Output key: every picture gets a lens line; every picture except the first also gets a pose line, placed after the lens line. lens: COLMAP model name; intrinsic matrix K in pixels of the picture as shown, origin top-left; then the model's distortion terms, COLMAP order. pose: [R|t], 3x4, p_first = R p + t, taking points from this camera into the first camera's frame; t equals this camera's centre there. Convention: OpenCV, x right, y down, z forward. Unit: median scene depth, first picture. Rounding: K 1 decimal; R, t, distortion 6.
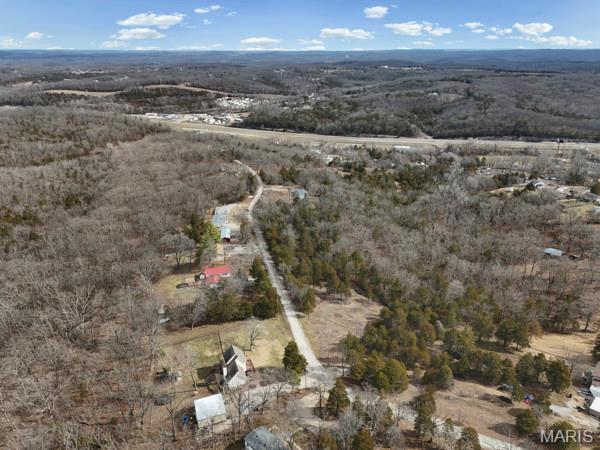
lens RADIAL K [[437.3, 0, 301.1], [0, 437.3, 229.2], [0, 0, 1]] dist [0.064766, -0.057259]
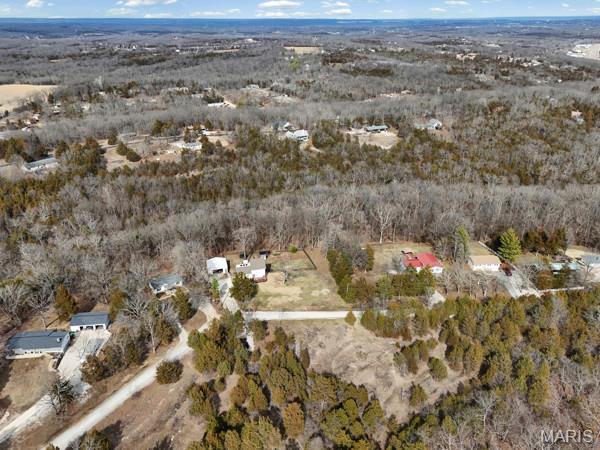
lens RADIAL K [[447.2, 0, 303.1], [0, 447.2, 222.5], [0, 0, 1]] dist [0.066414, -0.066627]
pose [[-0.081838, 0.412761, -0.907155, 0.237280], [-0.369480, 0.832785, 0.412255, -0.095924], [0.925628, 0.368914, 0.084353, 0.245424]]
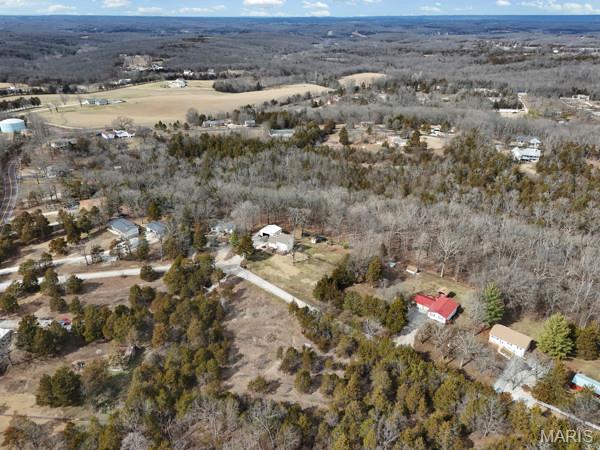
lens RADIAL K [[450.0, 0, 302.5], [0, 450.0, 225.8], [0, 0, 1]] dist [0.066251, -0.062455]
pose [[-0.775356, 0.264194, -0.573607, 0.156854], [-0.238570, 0.718450, 0.653386, -0.175787], [0.584729, 0.643452, -0.494026, 0.434157]]
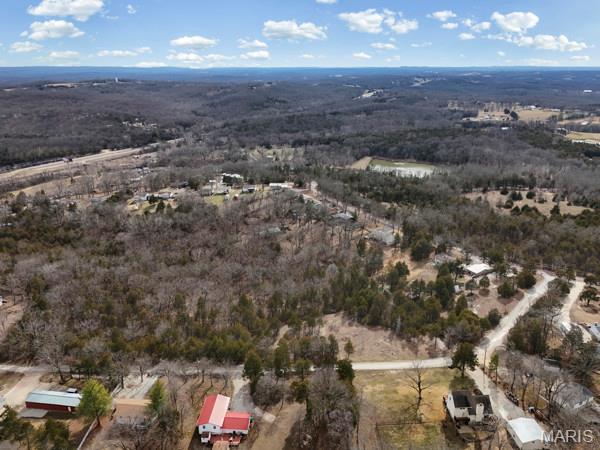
lens RADIAL K [[437.3, 0, 301.1], [0, 437.3, 229.2], [0, 0, 1]] dist [0.064766, -0.057259]
pose [[0.267725, -0.329662, 0.905343, -0.244347], [0.364545, 0.904450, 0.221535, -0.090745], [-0.891869, 0.270728, 0.362320, 0.218836]]
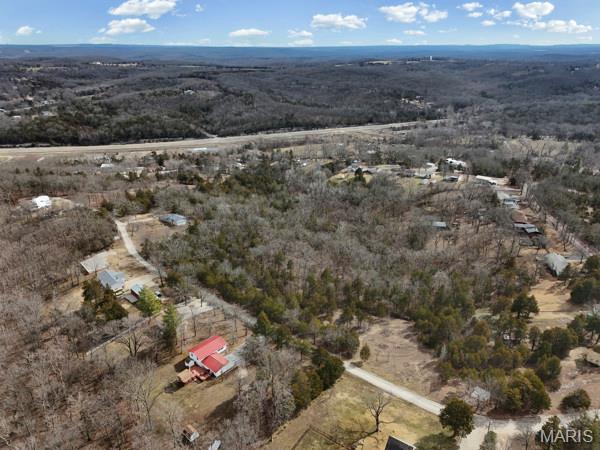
lens RADIAL K [[437.3, 0, 301.1], [0, 437.3, 229.2], [0, 0, 1]] dist [0.064766, -0.057259]
pose [[0.811230, -0.220240, 0.541665, -0.157063], [0.216214, 0.973682, 0.072082, -0.043706], [-0.543284, 0.058640, 0.837498, 0.108488]]
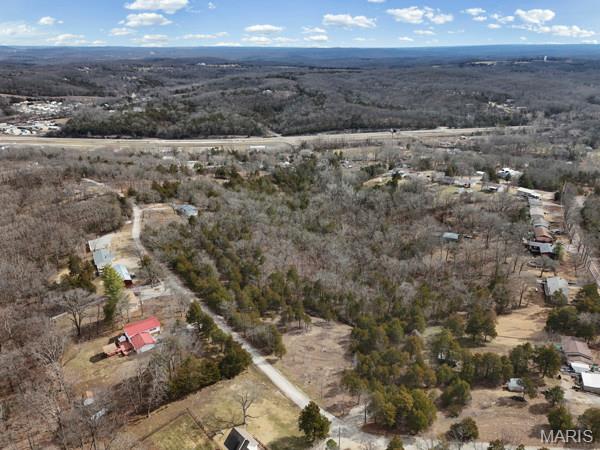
lens RADIAL K [[443.4, 0, 301.0], [0, 443.4, 226.3], [0, 0, 1]] dist [0.064126, -0.057247]
pose [[0.920754, -0.143674, 0.362725, -0.072243], [0.145304, 0.989121, 0.022944, -0.022416], [-0.362075, 0.031579, 0.931614, 0.054222]]
